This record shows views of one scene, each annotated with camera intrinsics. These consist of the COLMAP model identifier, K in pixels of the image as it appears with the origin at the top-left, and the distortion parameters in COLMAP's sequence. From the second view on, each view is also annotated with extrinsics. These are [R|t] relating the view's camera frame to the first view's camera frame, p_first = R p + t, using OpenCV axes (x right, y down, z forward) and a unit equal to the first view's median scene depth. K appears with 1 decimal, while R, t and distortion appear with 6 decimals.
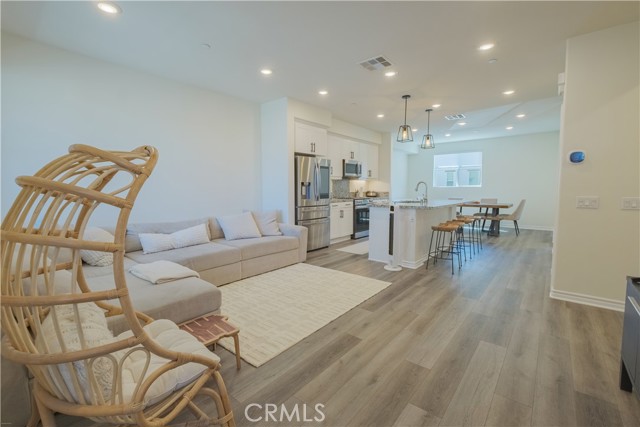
lens RADIAL K [[282.6, 0, 315.9], [0, 282.6, 208.9], [0, 0, 1]] dist [-0.000975, 0.000264]
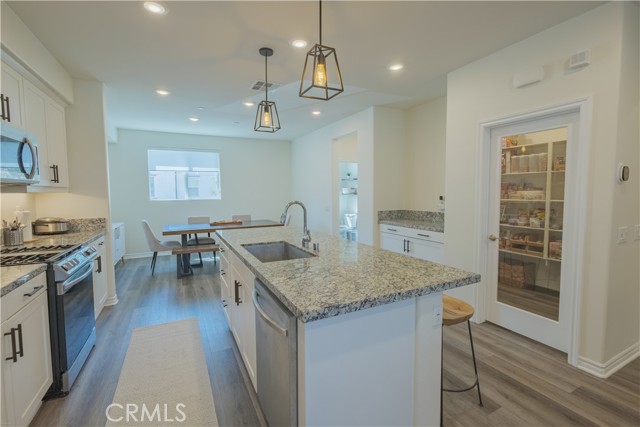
lens RADIAL K [[282.6, 0, 317.6], [0, 282.6, 209.1], [0, 0, 1]] dist [-0.002394, 0.000285]
pose [[0.391842, -0.057669, 0.918223, -0.018767], [0.074657, 0.996735, 0.030741, -0.084515], [-0.916998, 0.056507, 0.394868, 0.701670]]
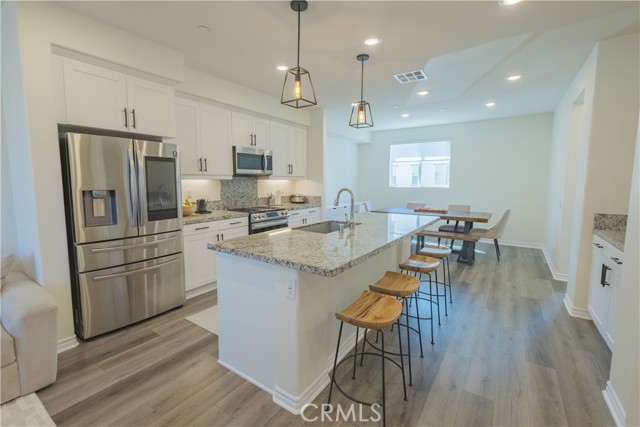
lens RADIAL K [[282.6, 0, 315.9], [0, 282.6, 208.9], [0, 0, 1]] dist [-0.000975, 0.000264]
pose [[0.995246, -0.005338, 0.097250, 0.239331], [0.002697, 0.999625, 0.027264, -0.064893], [-0.097359, -0.026872, 0.994887, 0.427495]]
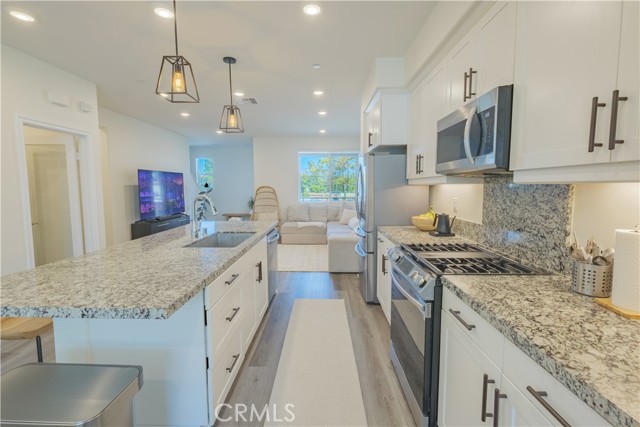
lens RADIAL K [[282.6, 0, 315.9], [0, 282.6, 208.9], [0, 0, 1]] dist [-0.000975, 0.000264]
pose [[-0.779145, 0.056119, -0.624326, 0.463874], [-0.041365, 0.989211, 0.140540, -0.131188], [0.625477, 0.135326, -0.768418, 1.314376]]
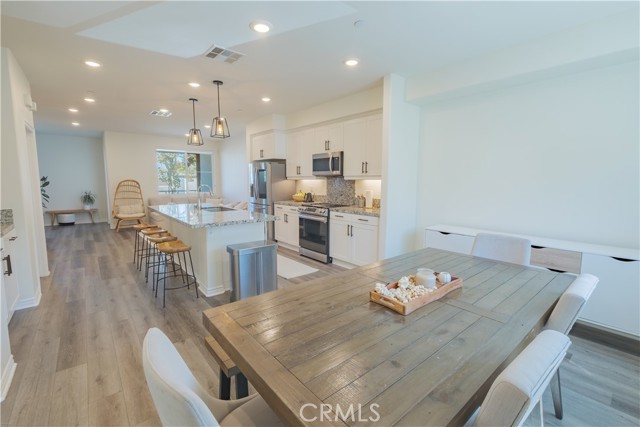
lens RADIAL K [[282.6, 0, 315.9], [0, 282.6, 208.9], [0, 0, 1]] dist [-0.000975, 0.000264]
pose [[-0.178901, 0.100646, -0.978706, 1.004892], [-0.075092, 0.990456, 0.115581, -0.130223], [0.980997, 0.094171, -0.169635, 1.299583]]
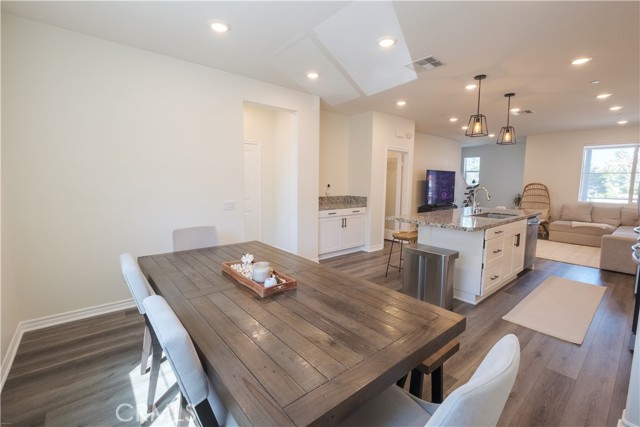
lens RADIAL K [[282.6, 0, 315.9], [0, 282.6, 208.9], [0, 0, 1]] dist [-0.000975, 0.000264]
pose [[-0.984984, -0.027128, 0.170500, 0.612888], [0.002716, 0.985021, 0.172413, -0.154550], [-0.172624, 0.170287, -0.970156, 1.635034]]
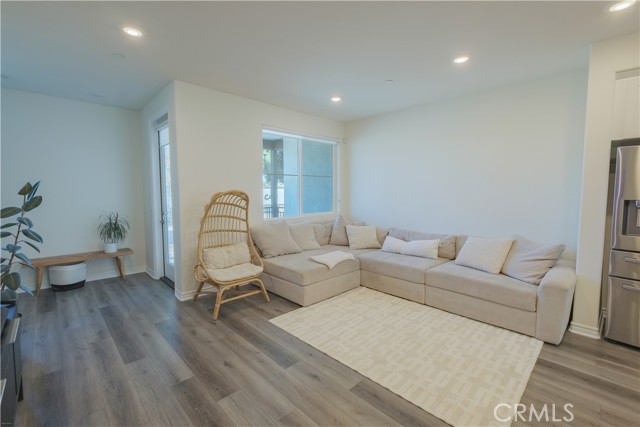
lens RADIAL K [[282.6, 0, 317.6], [0, 282.6, 209.1], [0, 0, 1]] dist [-0.002394, 0.000285]
pose [[-0.103637, 0.069892, -0.992156, 0.414893], [-0.071735, 0.994405, 0.077544, -0.067147], [0.992025, 0.079208, -0.098043, 0.442273]]
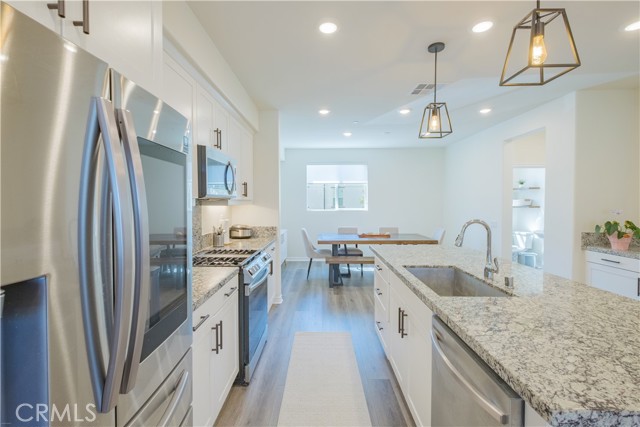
lens RADIAL K [[282.6, 0, 317.6], [0, 282.6, 209.1], [0, 0, 1]] dist [-0.002394, 0.000285]
pose [[0.773552, -0.015344, 0.633547, -0.005182], [0.047607, 0.998289, -0.033950, -0.095266], [-0.631942, 0.056424, 0.772959, 0.752096]]
